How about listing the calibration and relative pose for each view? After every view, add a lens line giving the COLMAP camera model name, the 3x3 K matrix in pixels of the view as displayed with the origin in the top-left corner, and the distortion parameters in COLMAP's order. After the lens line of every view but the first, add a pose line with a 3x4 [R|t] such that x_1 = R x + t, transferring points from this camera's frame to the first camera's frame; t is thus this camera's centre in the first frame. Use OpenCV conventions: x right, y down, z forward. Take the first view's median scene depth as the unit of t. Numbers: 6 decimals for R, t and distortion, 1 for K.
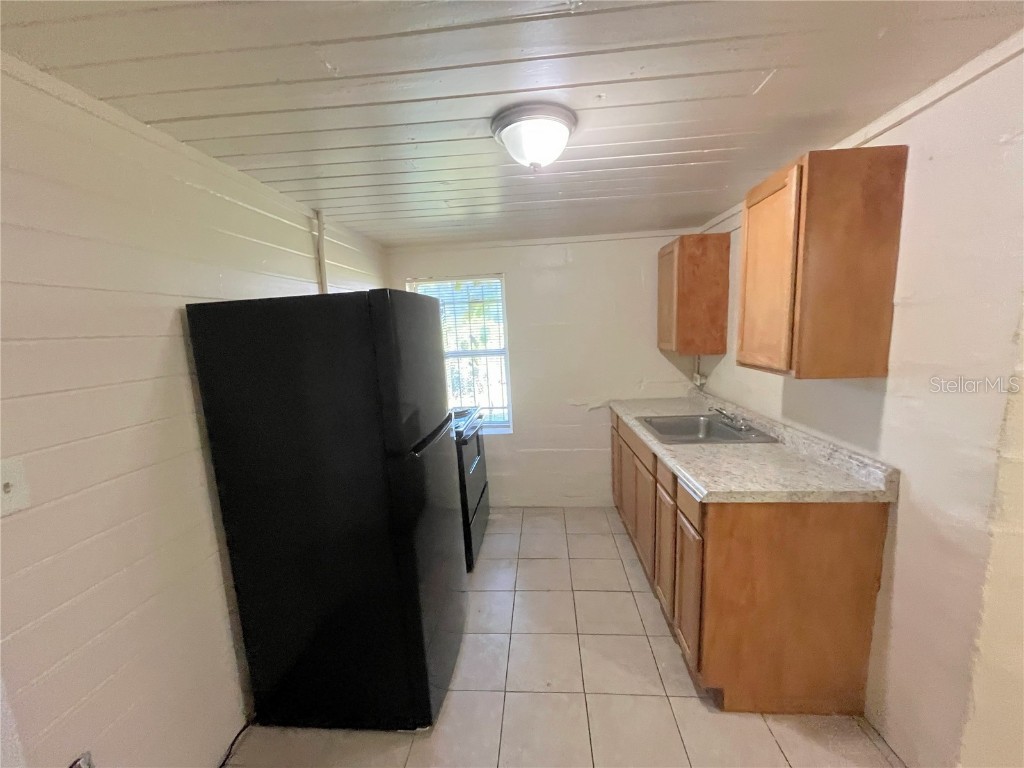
lens RADIAL K [[414.1, 0, 509.5], [0, 414.1, 386.7], [0, 0, 1]] dist [-0.002966, -0.000529]
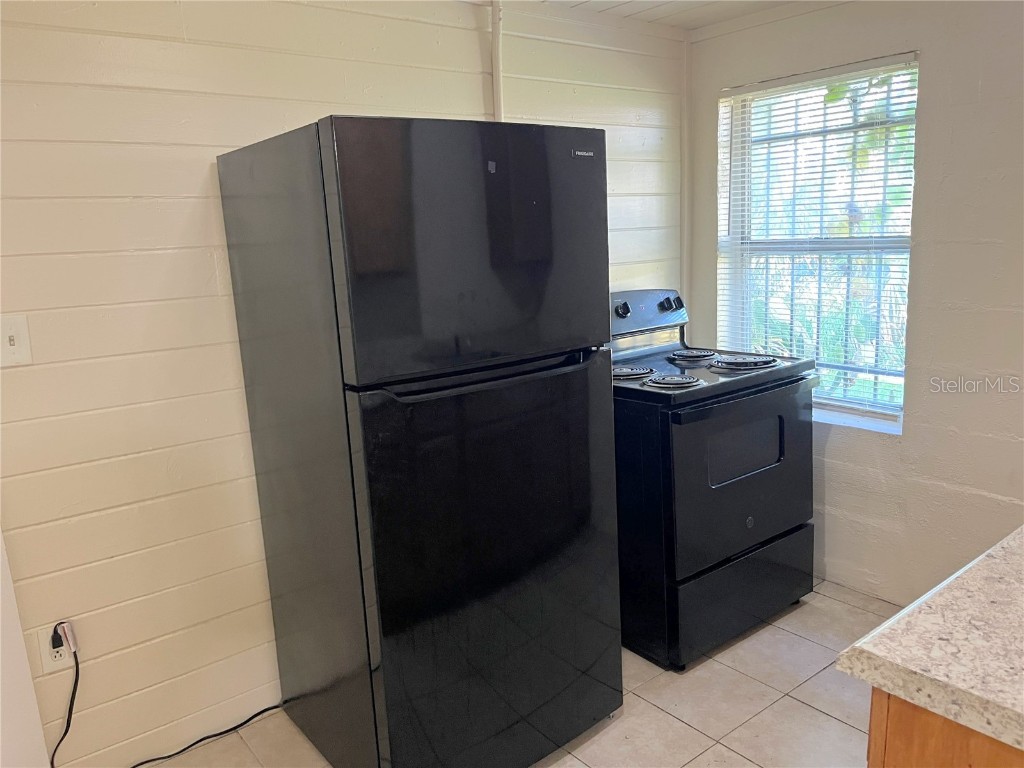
lens RADIAL K [[778.5, 0, 512.0], [0, 778.5, 384.0], [0, 0, 1]] dist [0.059496, -0.106349]
pose [[0.688238, 0.162302, -0.707097, 0.650074], [-0.096292, 0.986467, 0.132703, -0.021220], [0.719066, -0.023244, 0.694553, 0.312015]]
